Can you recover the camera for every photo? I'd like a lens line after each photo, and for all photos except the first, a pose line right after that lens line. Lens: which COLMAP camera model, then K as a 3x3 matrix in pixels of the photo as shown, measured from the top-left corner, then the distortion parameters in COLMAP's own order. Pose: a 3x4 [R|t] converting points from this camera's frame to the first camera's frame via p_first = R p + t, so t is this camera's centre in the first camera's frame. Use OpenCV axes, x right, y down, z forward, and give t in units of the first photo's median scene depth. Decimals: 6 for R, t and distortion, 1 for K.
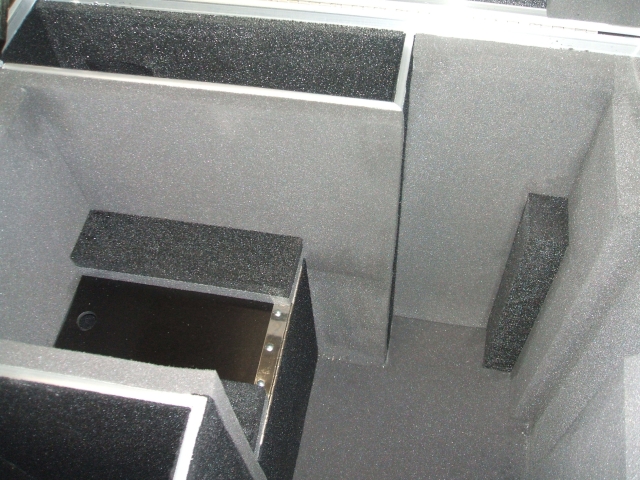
lens RADIAL K [[707.0, 0, 320.0], [0, 707.0, 240.0], [0, 0, 1]] dist [-0.086265, 0.019715]
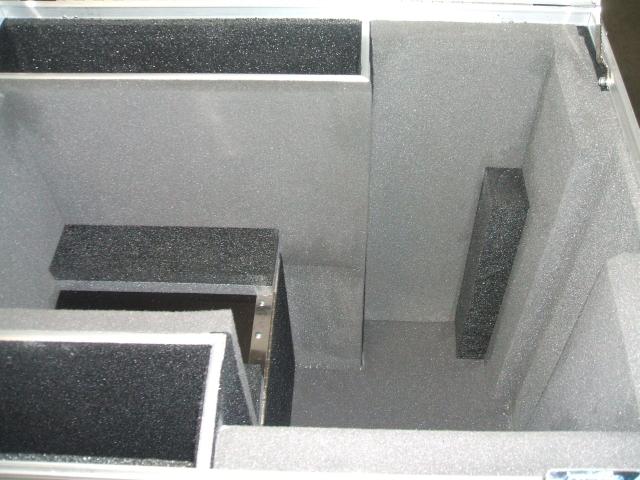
lens RADIAL K [[707.0, 0, 320.0], [0, 707.0, 240.0], [0, 0, 1]] dist [-0.086265, 0.019715]
pose [[0.990633, -0.091473, 0.101384, -0.071814], [0.102255, 0.989007, -0.106812, 0.130750], [-0.090500, 0.116179, 0.989097, -0.027754]]
